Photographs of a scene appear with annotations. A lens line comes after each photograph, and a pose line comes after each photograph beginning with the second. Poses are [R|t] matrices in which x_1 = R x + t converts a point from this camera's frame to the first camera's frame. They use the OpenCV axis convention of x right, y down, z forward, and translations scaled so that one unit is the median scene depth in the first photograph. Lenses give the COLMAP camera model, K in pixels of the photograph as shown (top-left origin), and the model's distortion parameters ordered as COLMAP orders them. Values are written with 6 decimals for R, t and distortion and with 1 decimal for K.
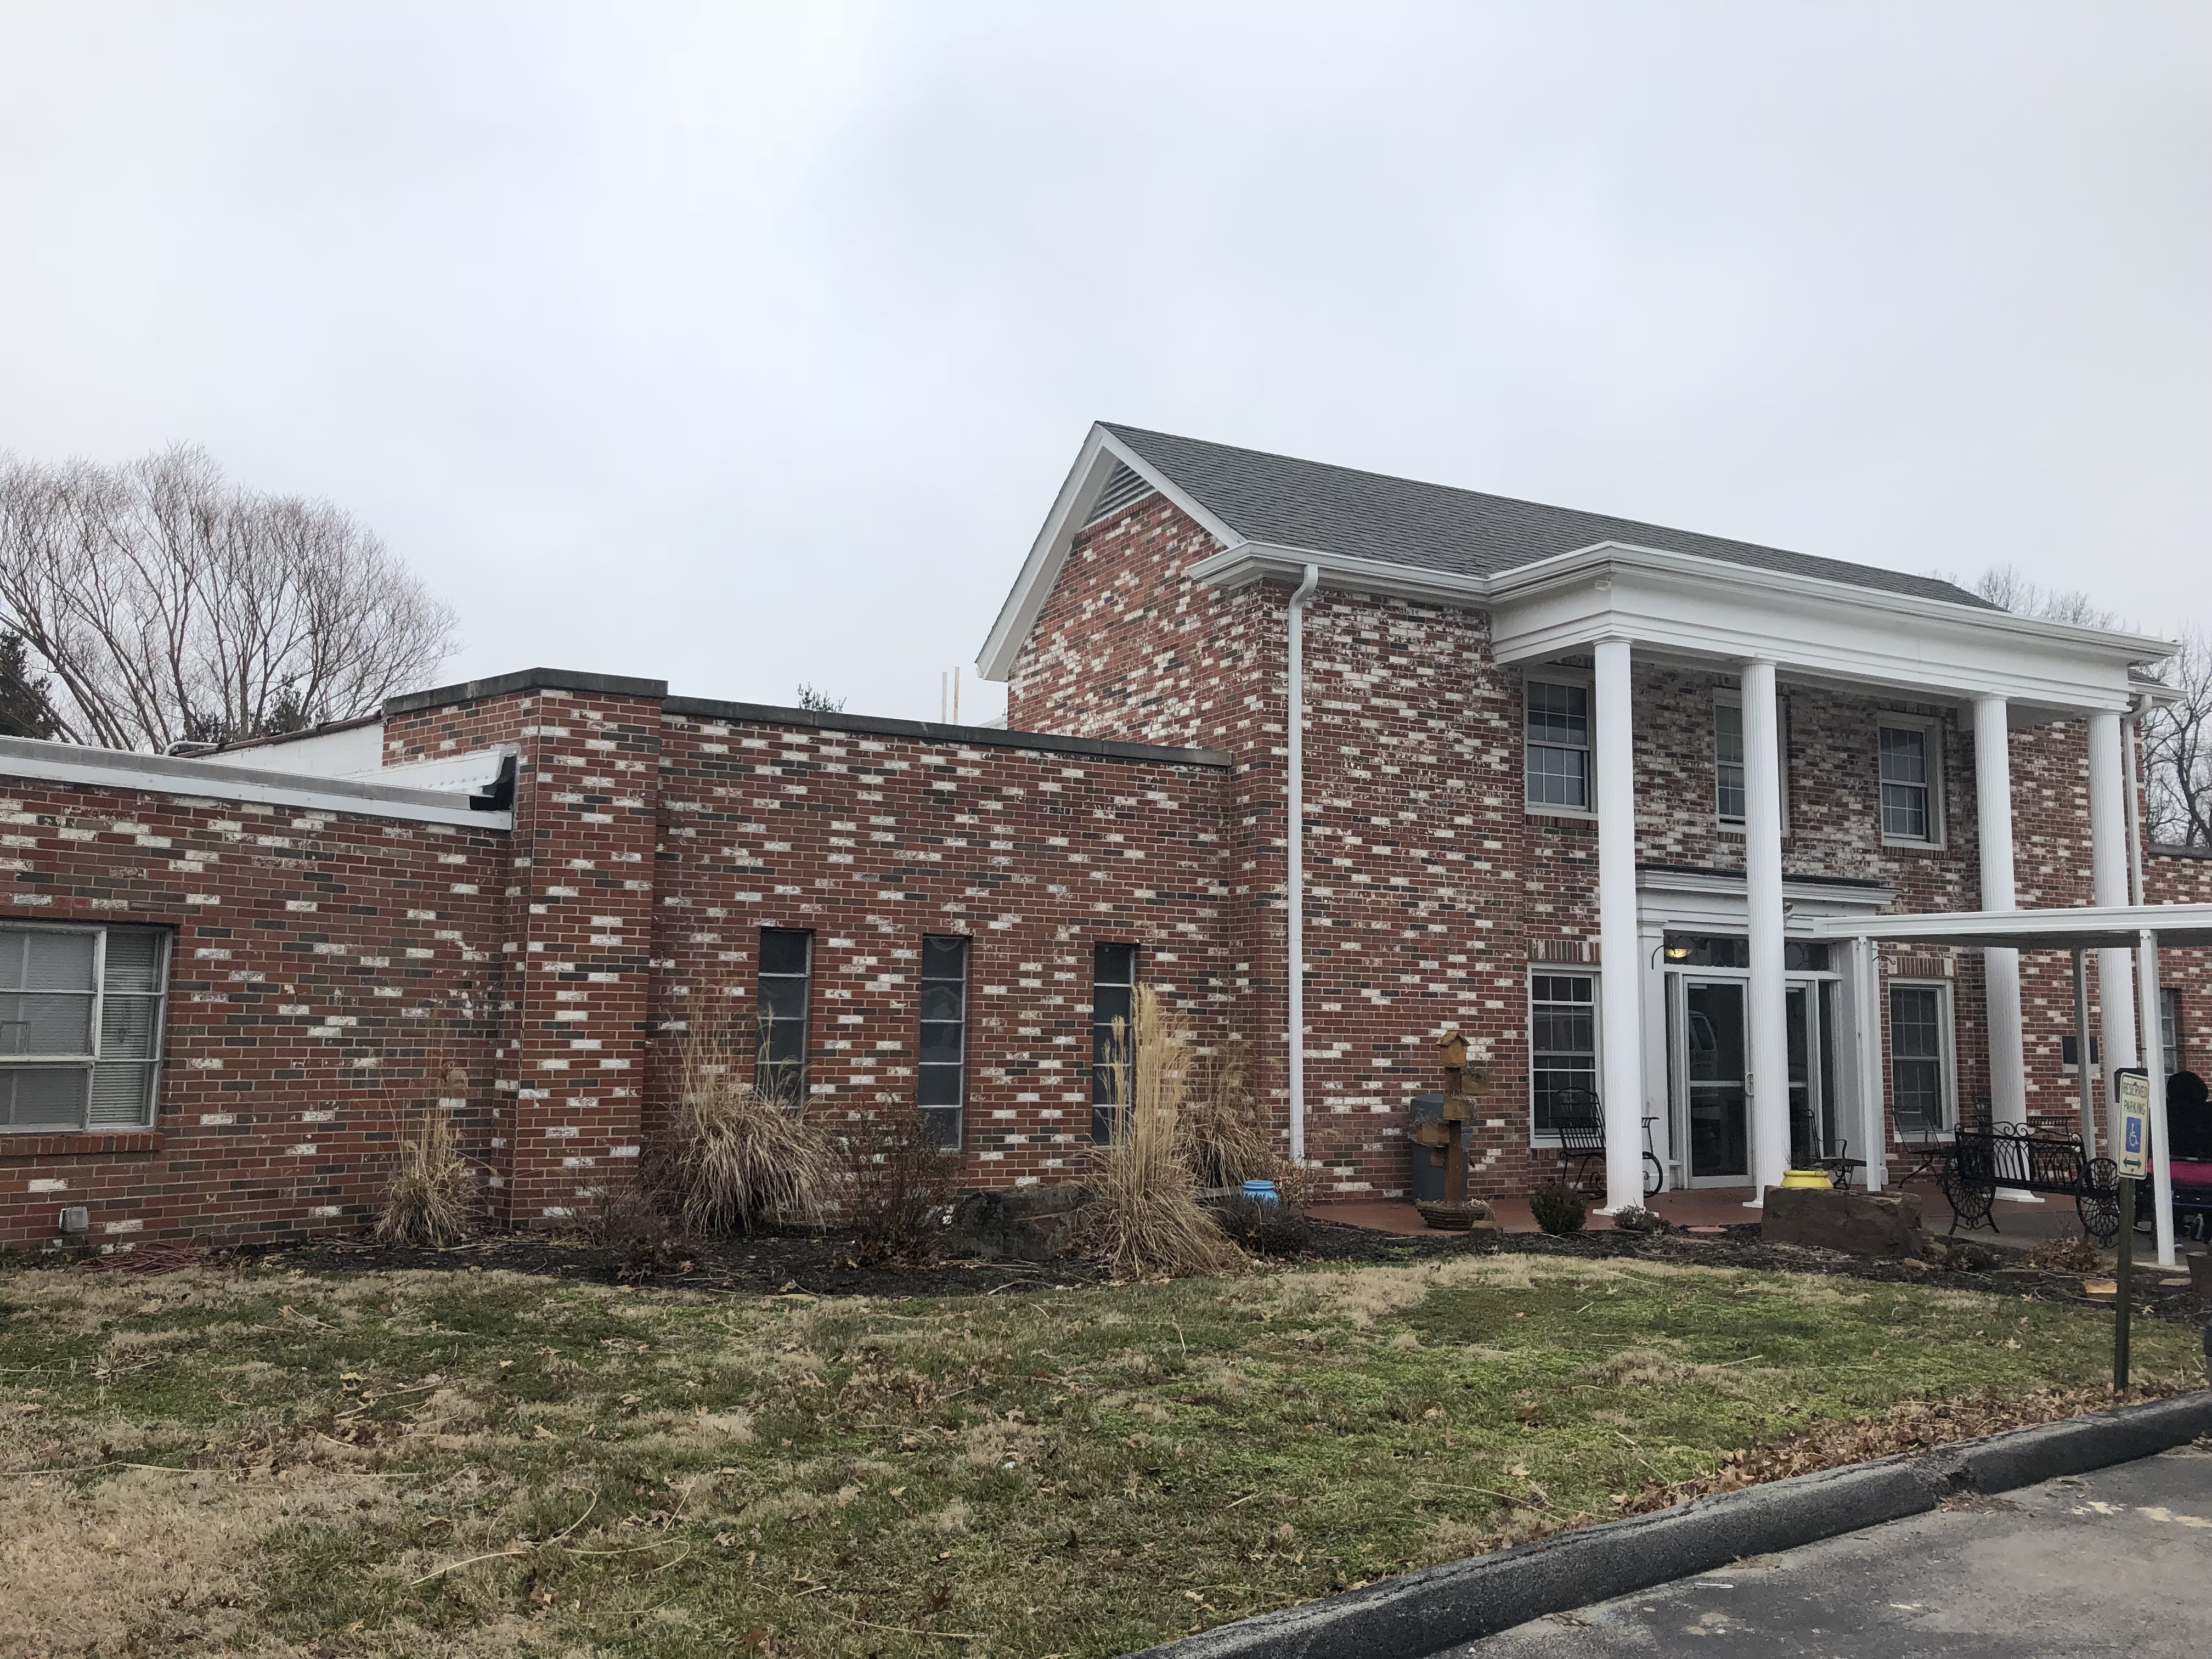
lens RADIAL K [[1785.7, 0, 1106.9], [0, 1785.7, 825.7], [0, 0, 1]] dist [0.005589, 0.001807]
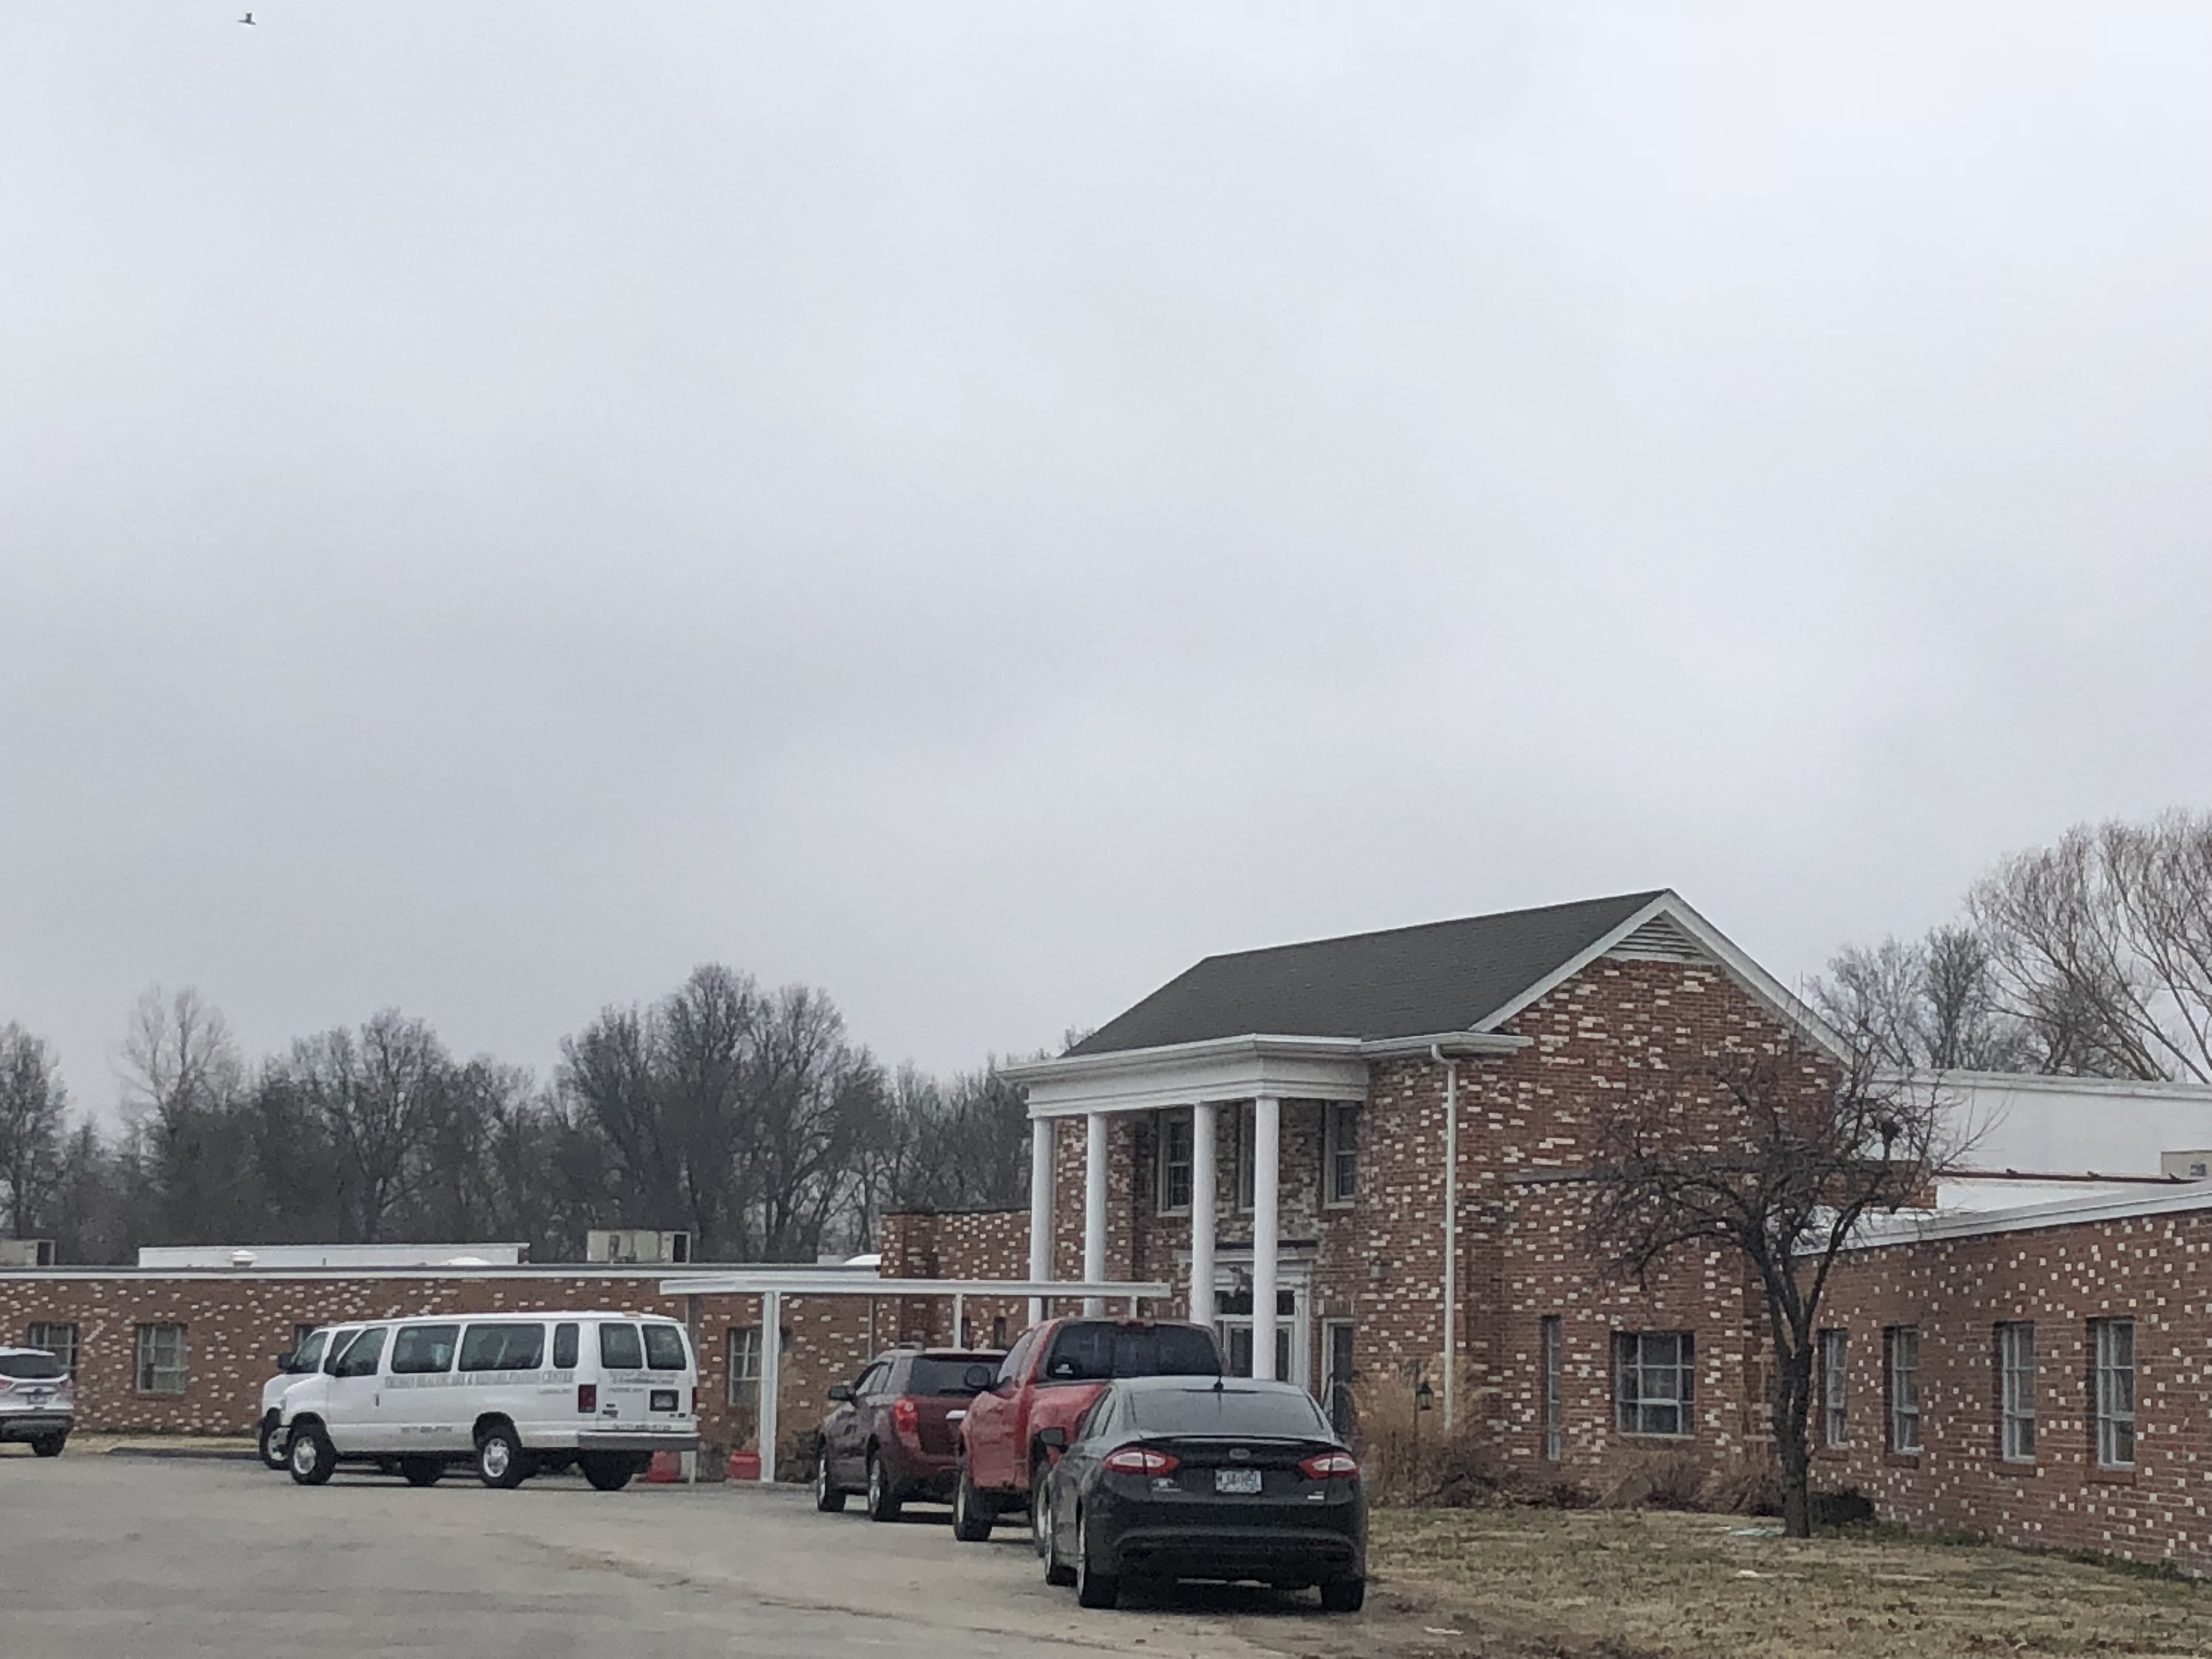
lens RADIAL K [[5608.7, 0, 1106.2], [0, 5608.7, 829.5], [0, 0, 1]] dist [0.046009, 0.000000]
pose [[-0.047486, -0.112984, -0.992461, 4.087907], [0.096084, 0.988458, -0.117125, 0.180929], [0.994240, -0.100922, -0.036082, 0.977240]]
